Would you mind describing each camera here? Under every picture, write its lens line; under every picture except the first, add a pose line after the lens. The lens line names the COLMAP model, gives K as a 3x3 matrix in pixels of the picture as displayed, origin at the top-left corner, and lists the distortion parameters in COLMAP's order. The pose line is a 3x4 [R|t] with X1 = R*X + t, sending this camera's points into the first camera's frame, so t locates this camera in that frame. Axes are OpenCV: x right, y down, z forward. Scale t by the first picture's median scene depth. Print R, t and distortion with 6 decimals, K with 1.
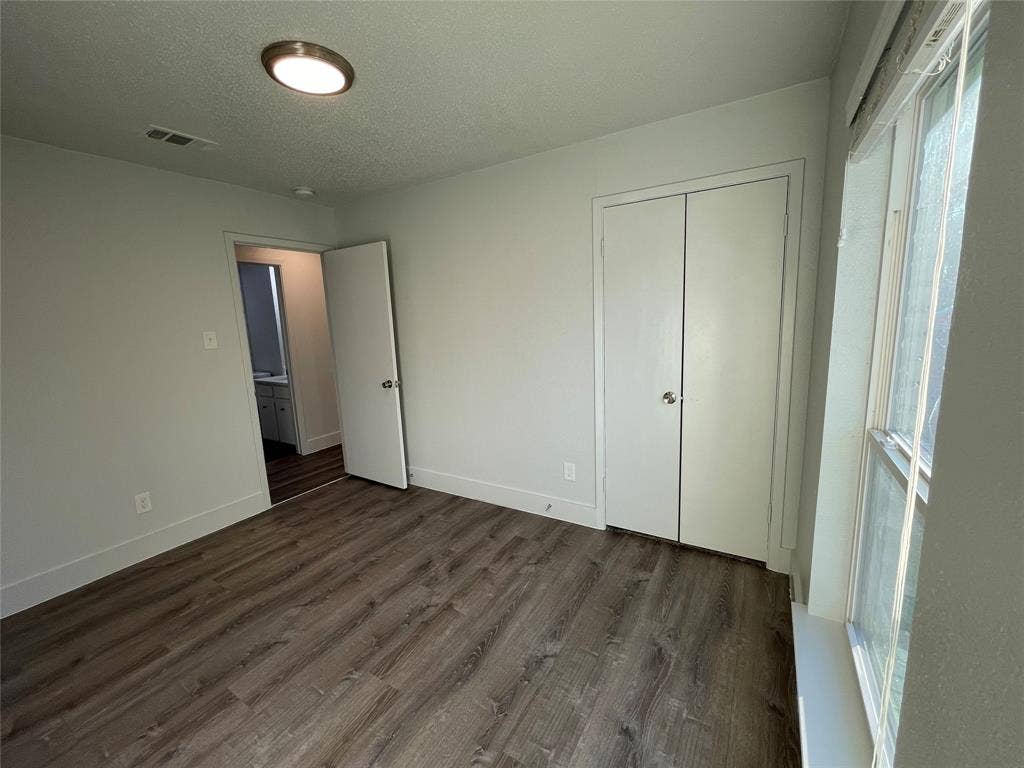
lens RADIAL K [[416.4, 0, 511.8], [0, 416.4, 381.7], [0, 0, 1]] dist [-0.003334, 0.000162]
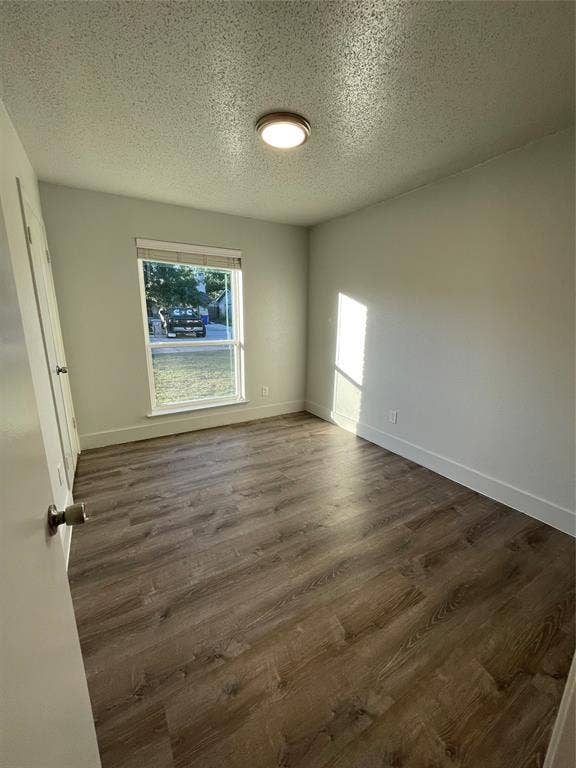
lens RADIAL K [[312.3, 0, 286.7], [0, 312.3, 382.8], [0, 0, 1]] dist [-0.003334, 0.000162]
pose [[-0.882473, -0.071063, 0.464964, -0.736500], [0.102067, 0.936036, 0.336777, -0.189099], [-0.459156, 0.344654, -0.818773, 1.515955]]
